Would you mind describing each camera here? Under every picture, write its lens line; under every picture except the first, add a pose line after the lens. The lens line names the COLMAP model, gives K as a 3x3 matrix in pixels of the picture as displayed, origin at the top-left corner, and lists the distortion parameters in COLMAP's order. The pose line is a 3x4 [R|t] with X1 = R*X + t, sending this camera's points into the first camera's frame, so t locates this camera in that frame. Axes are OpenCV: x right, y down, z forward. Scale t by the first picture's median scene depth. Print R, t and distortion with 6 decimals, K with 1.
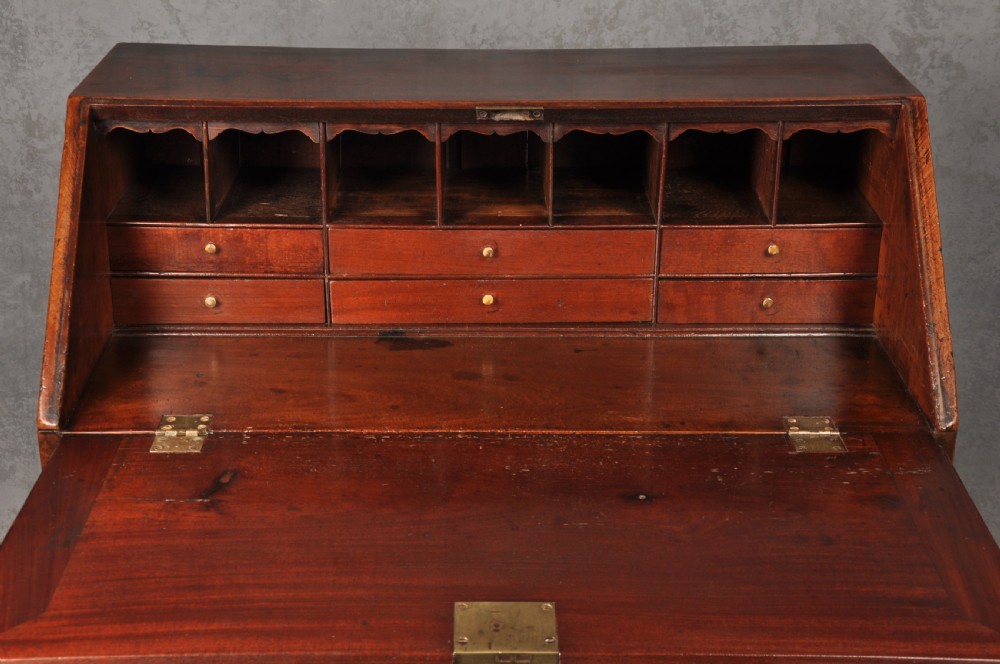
lens RADIAL K [[1539.7, 0, 500.0], [0, 1539.7, 332.0], [0, 0, 1]] dist [0.282485, 0.118655]
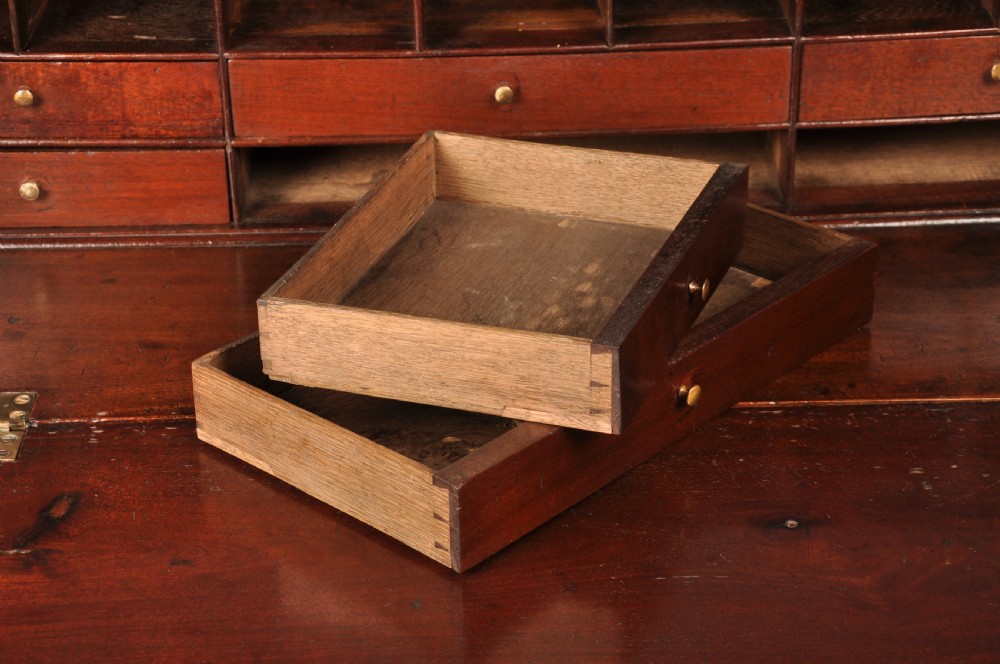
lens RADIAL K [[2223.8, 0, 500.0], [0, 2223.8, 332.0], [0, 0, 1]] dist [0.511555, 0.110360]
pose [[0.999626, -0.027266, -0.002086, -0.009788], [0.027344, 0.997532, 0.064667, -0.016788], [0.000318, -0.064700, 0.997905, 0.146475]]
